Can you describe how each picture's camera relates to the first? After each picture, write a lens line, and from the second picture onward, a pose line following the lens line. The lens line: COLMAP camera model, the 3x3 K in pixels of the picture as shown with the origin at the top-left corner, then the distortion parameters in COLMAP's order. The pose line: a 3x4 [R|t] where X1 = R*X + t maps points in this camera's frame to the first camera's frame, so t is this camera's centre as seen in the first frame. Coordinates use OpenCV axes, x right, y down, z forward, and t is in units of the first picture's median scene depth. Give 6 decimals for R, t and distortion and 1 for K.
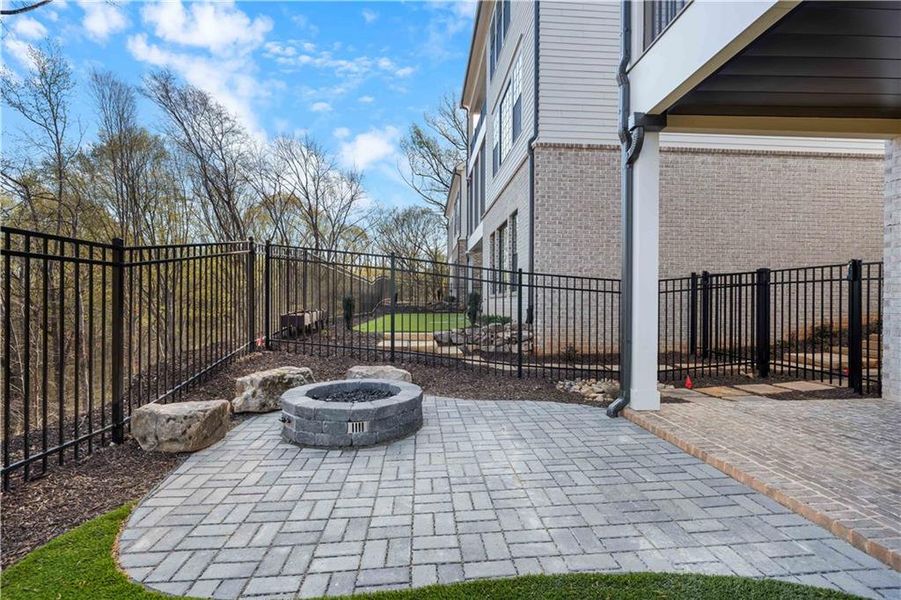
lens RADIAL K [[413.6, 0, 450.1], [0, 413.6, 305.5], [0, 0, 1]] dist [-0.002094, 0.000107]
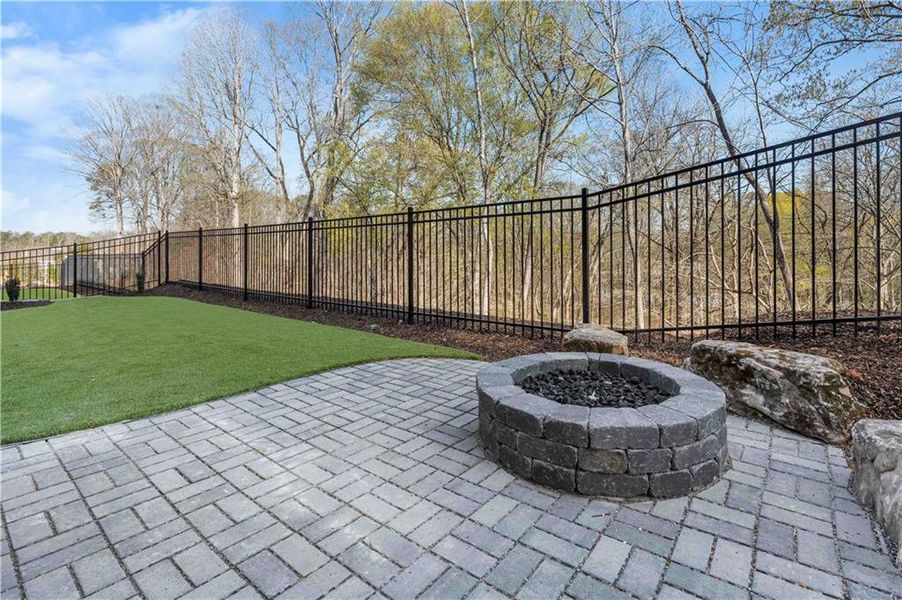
lens RADIAL K [[427.2, 0, 456.6], [0, 427.2, 244.4], [0, 0, 1]] dist [-0.002778, -0.000147]
pose [[-0.678690, -0.000008, -0.734424, 0.212634], [0.004080, 0.999985, -0.003782, 0.008458], [0.734413, -0.005563, -0.678680, 0.768785]]
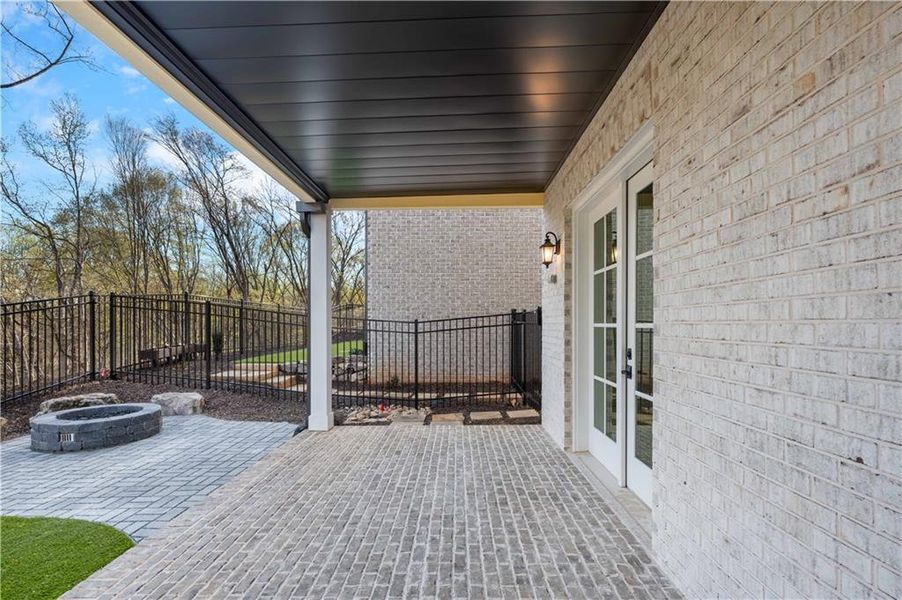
lens RADIAL K [[421.3, 0, 449.4], [0, 421.3, 326.9], [0, 0, 1]] dist [-0.000600, -0.000259]
pose [[0.995923, -0.004455, -0.090093, 0.621238], [0.004423, 0.999990, -0.000555, -0.040684], [0.090095, 0.000154, 0.995933, -0.165009]]
